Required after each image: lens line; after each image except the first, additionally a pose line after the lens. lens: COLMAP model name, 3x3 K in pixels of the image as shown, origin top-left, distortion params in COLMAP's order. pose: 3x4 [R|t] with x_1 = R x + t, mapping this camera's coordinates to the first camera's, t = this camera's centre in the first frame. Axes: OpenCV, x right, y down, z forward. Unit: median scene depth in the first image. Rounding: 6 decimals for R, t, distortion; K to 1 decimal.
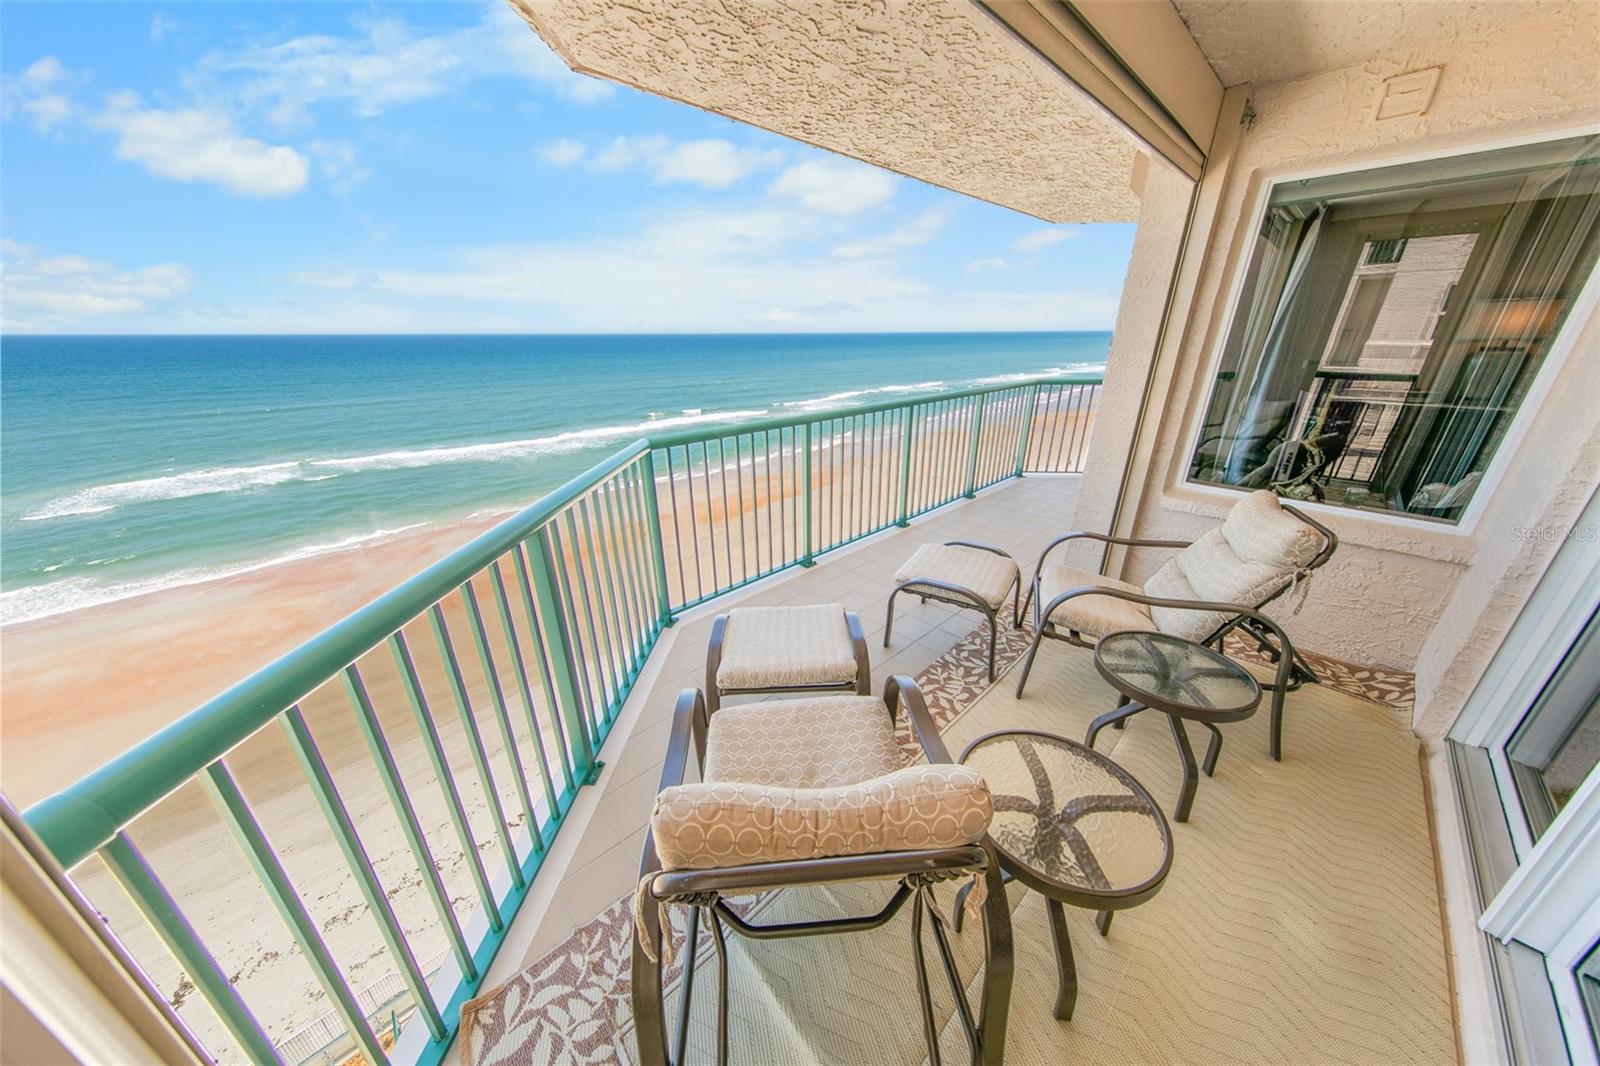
lens RADIAL K [[499.1, 0, 796.2], [0, 499.1, 528.9], [0, 0, 1]] dist [0.007330, -0.000387]
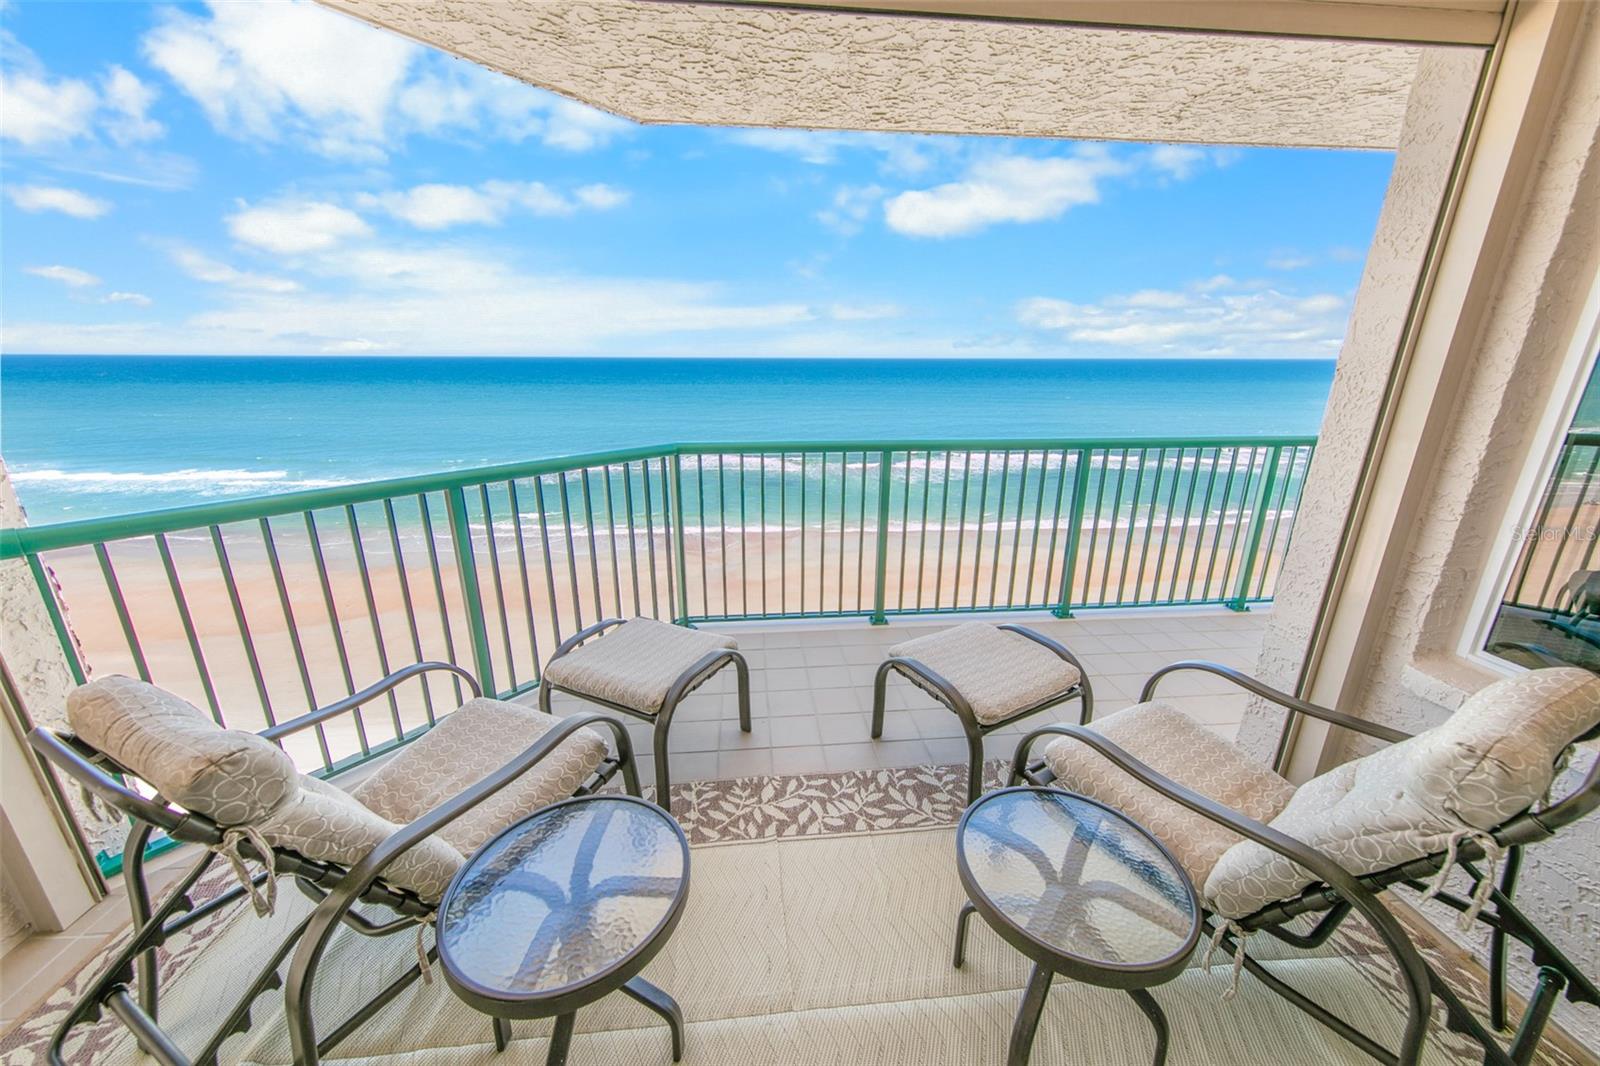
lens RADIAL K [[564.9, 0, 796.8], [0, 564.9, 528.7], [0, 0, 1]] dist [0.010017, -0.002516]
pose [[0.794788, 0.185232, -0.577929, 0.619806], [-0.228830, 0.973463, -0.002691, -0.063913], [0.562094, 0.134386, 0.816083, 0.204179]]
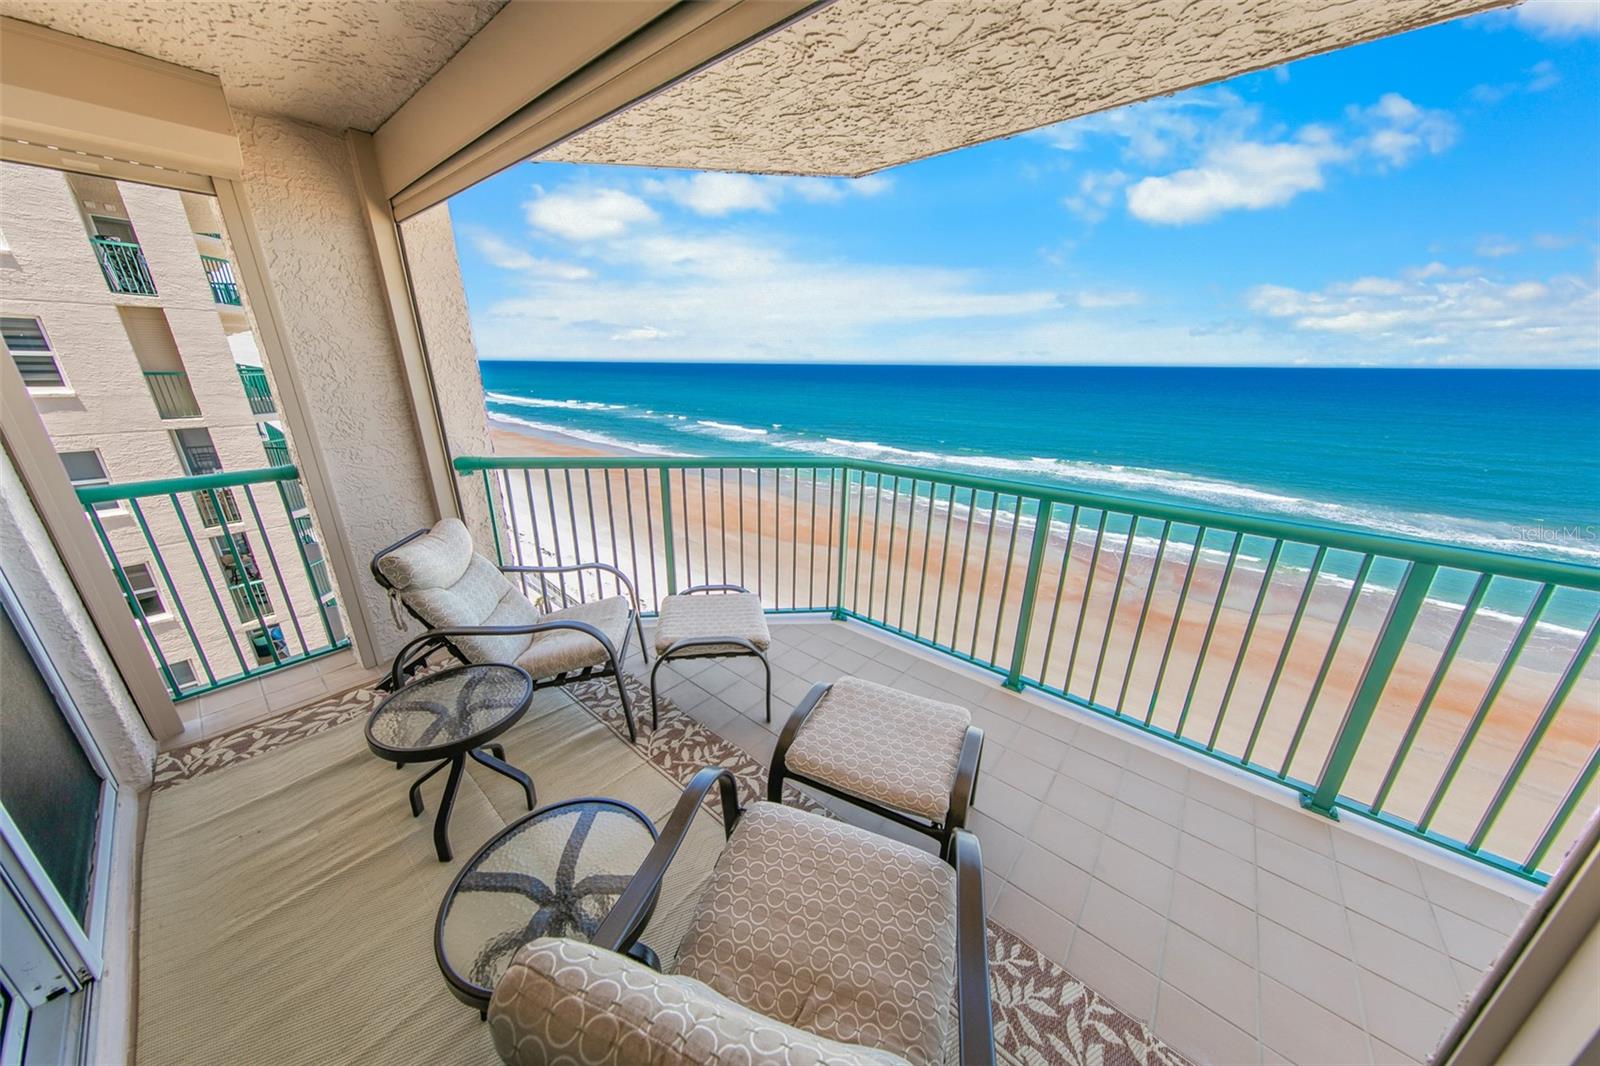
lens RADIAL K [[499.1, 0, 796.2], [0, 499.1, 528.9], [0, 0, 1]] dist [0.007330, -0.000387]
pose [[0.131434, 0.319522, -0.938419, 0.860399], [-0.372875, 0.893049, 0.251850, -0.287448], [0.918526, 0.316812, 0.236519, 0.669602]]
